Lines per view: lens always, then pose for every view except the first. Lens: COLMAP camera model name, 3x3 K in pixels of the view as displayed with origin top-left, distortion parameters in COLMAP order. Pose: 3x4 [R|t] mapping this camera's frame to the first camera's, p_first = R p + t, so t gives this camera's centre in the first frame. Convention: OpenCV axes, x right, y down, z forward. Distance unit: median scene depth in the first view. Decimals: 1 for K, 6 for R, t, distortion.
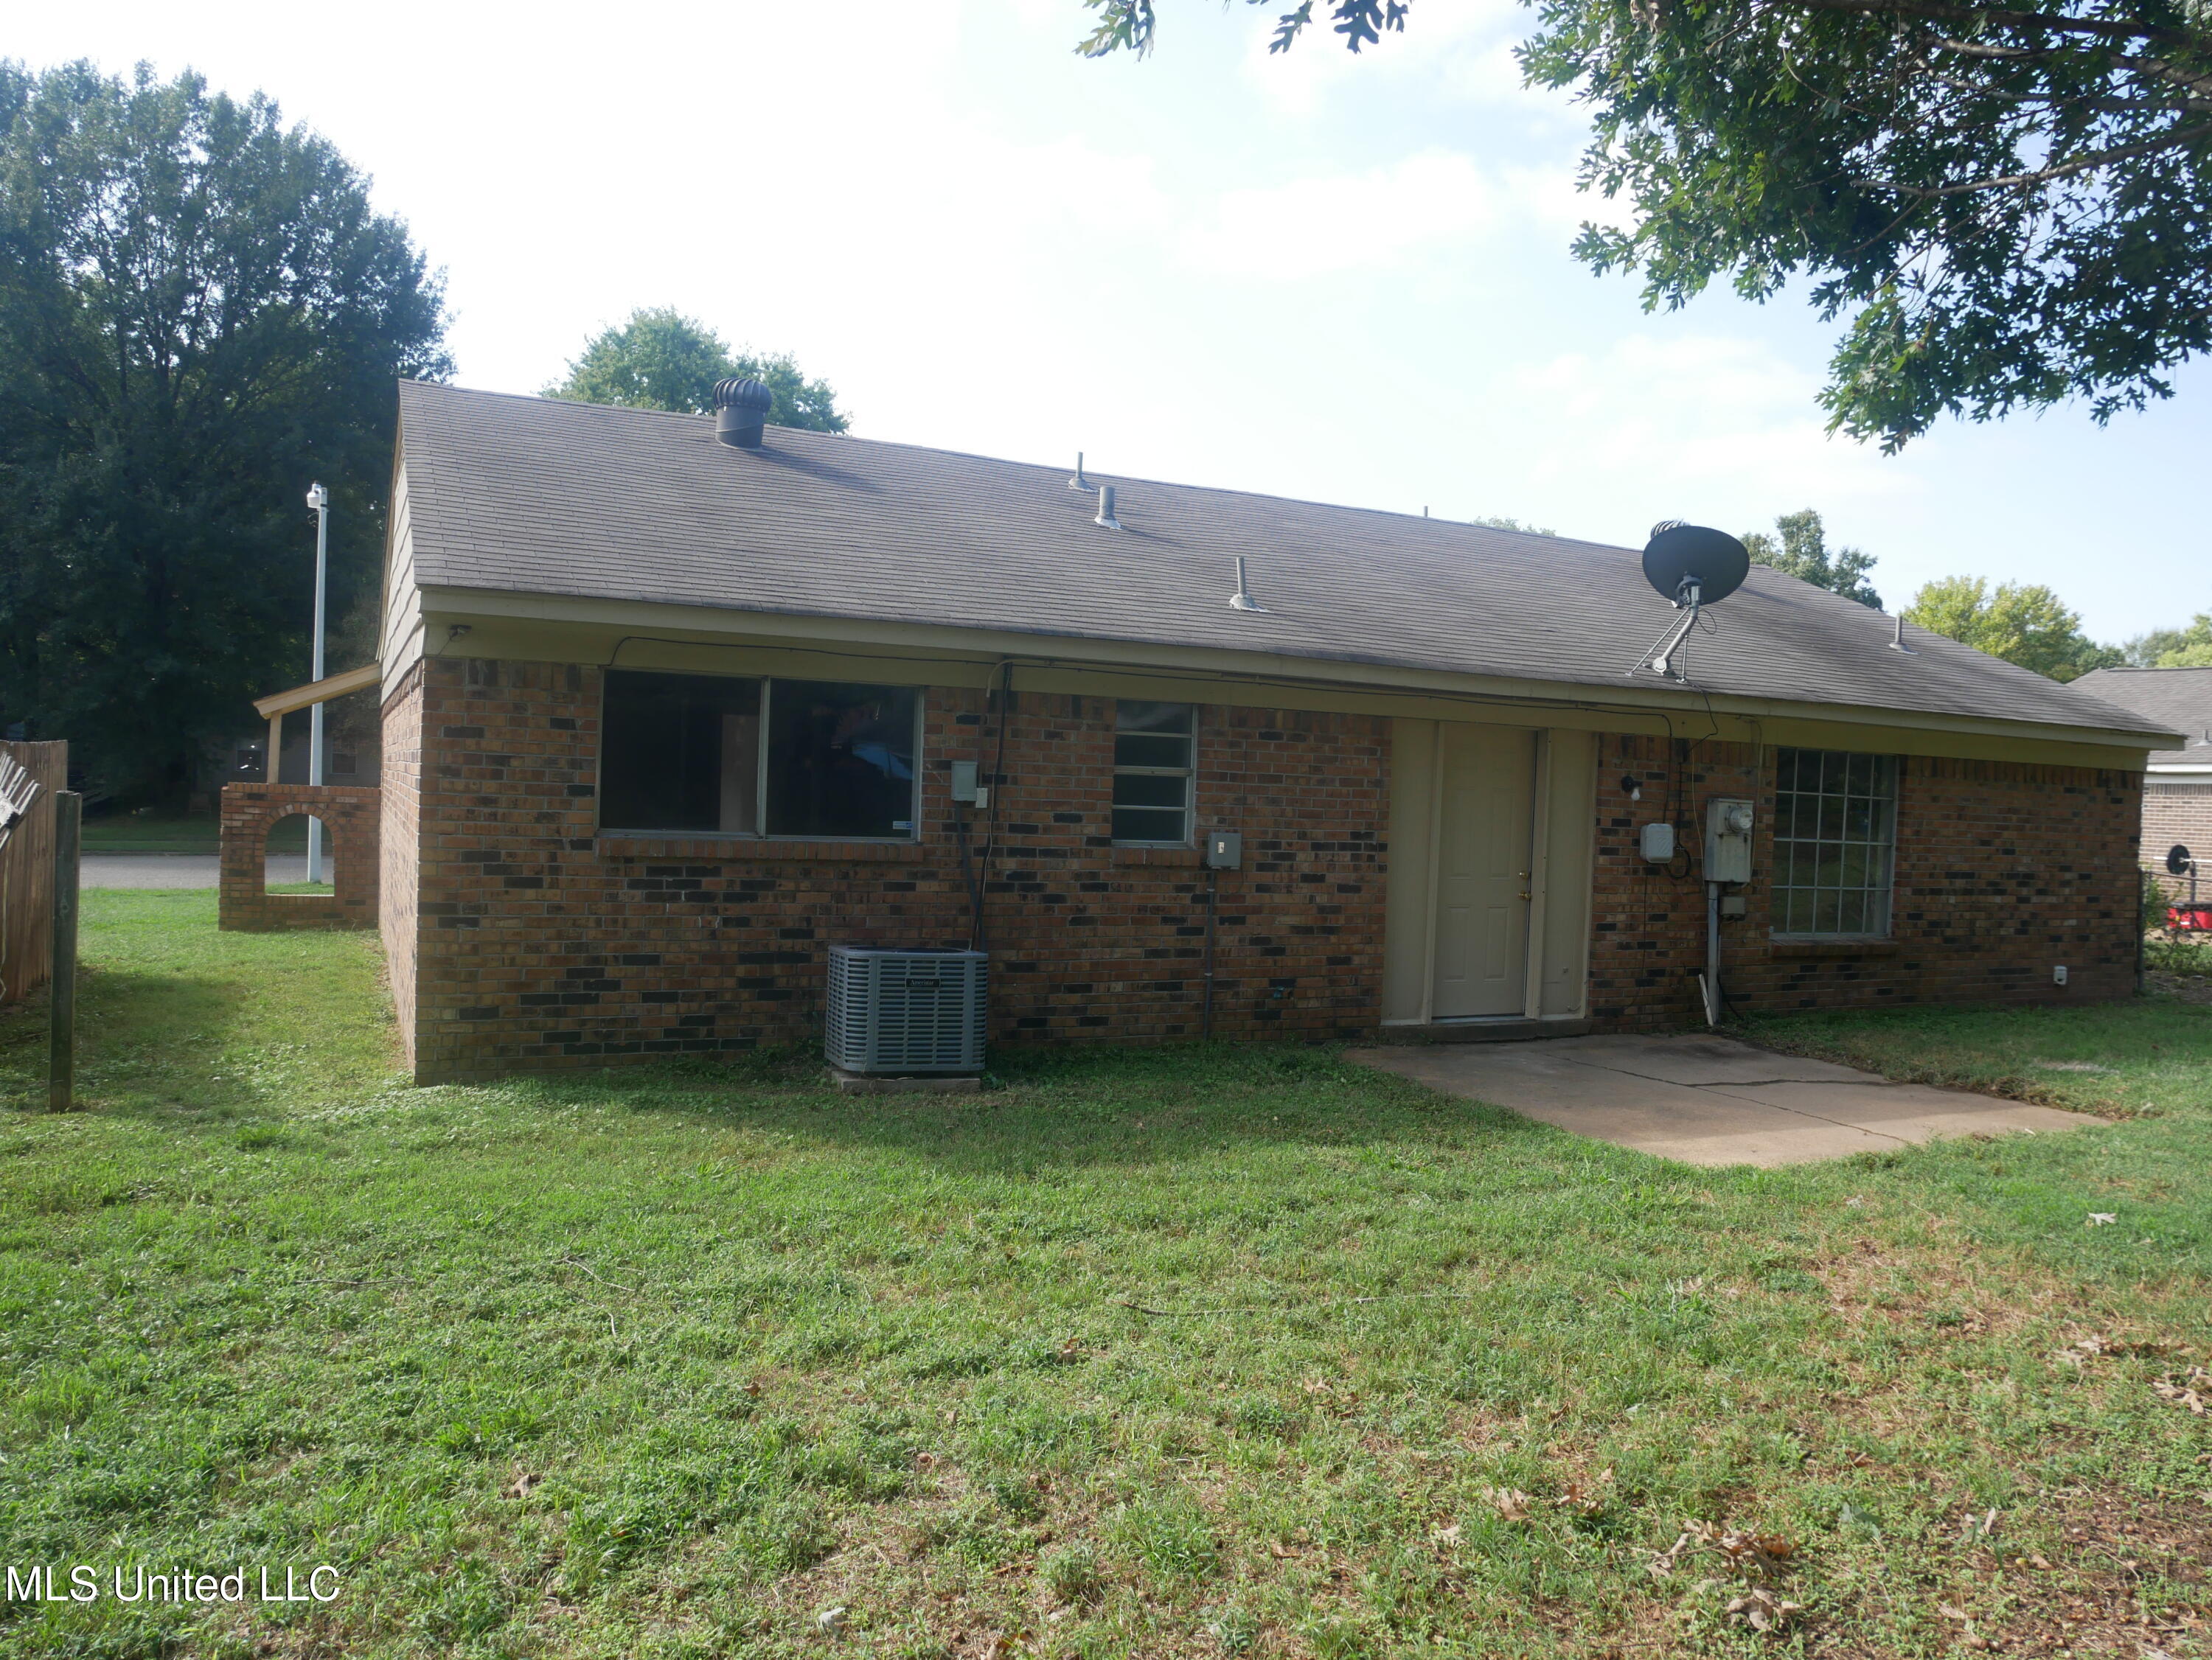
lens RADIAL K [[1588.3, 0, 1113.8], [0, 1588.3, 828.7], [0, 0, 1]] dist [-0.074357, 0.030030]
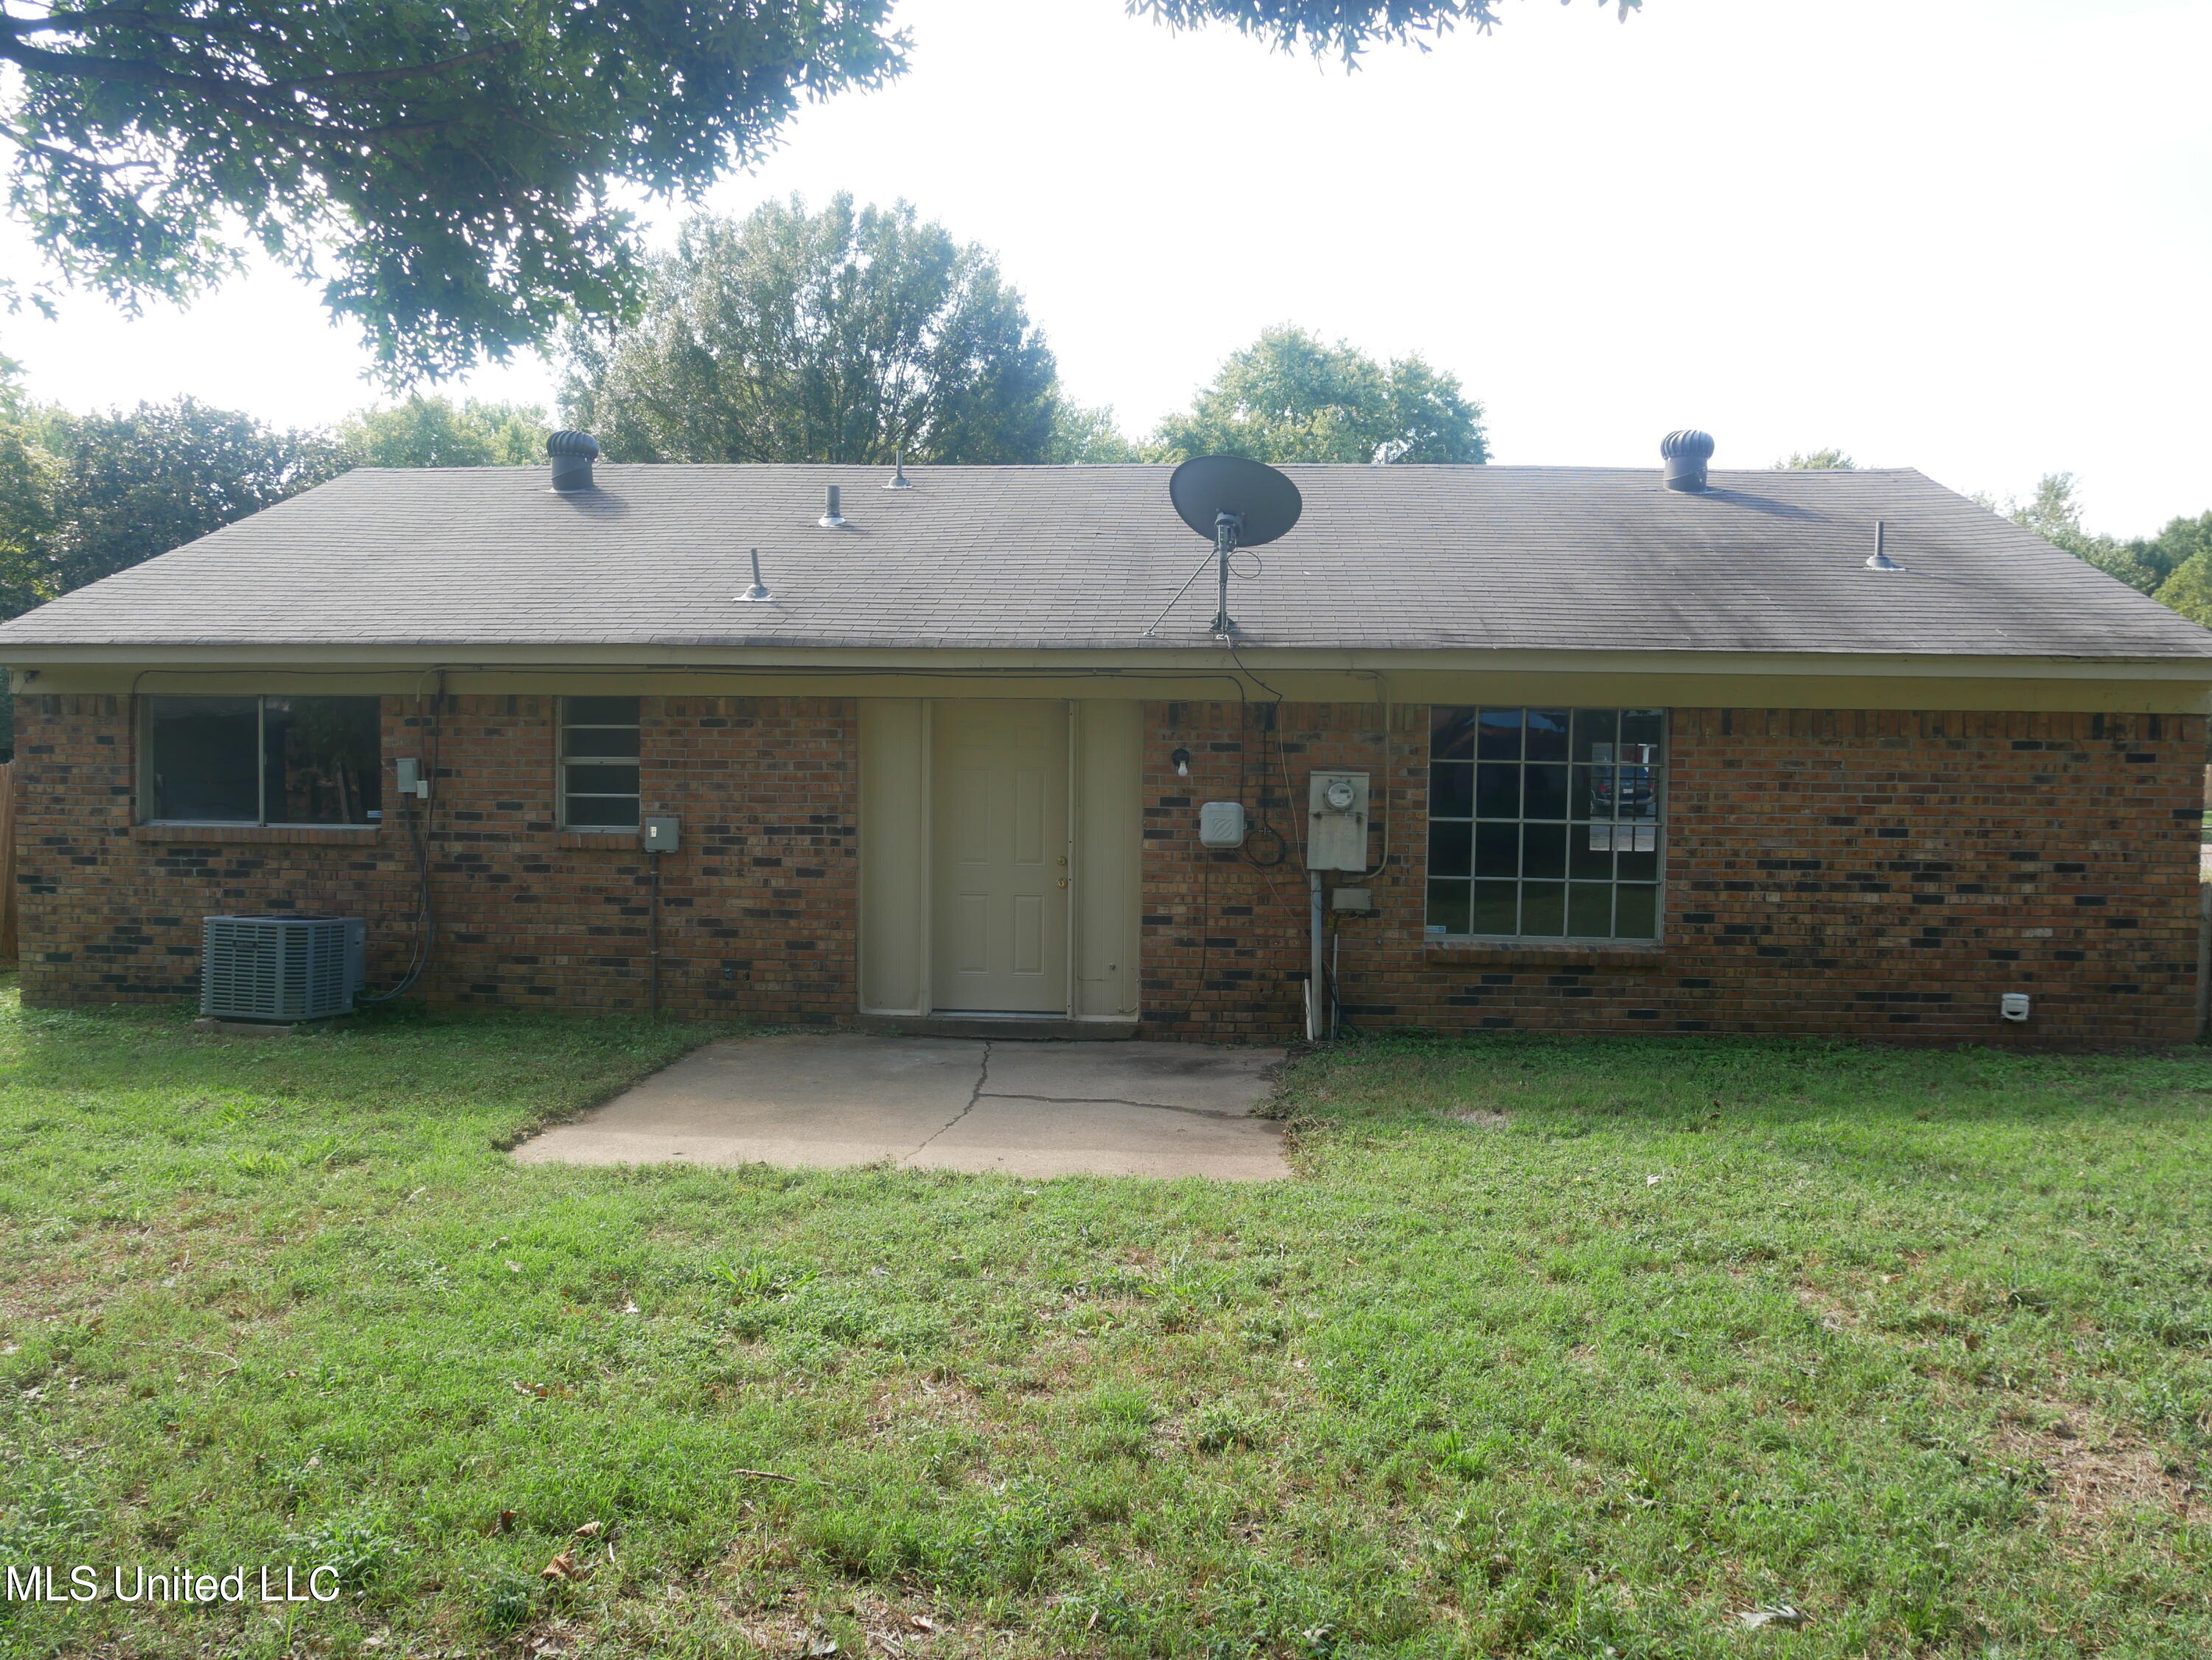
lens RADIAL K [[1588.3, 0, 1115.0], [0, 1588.3, 817.9], [0, 0, 1]] dist [-0.074357, 0.030030]
pose [[0.865866, -0.012167, -0.500129, 0.843127], [0.009333, 0.999923, -0.008167, 0.013801], [0.500189, 0.002404, 0.865913, 0.246959]]
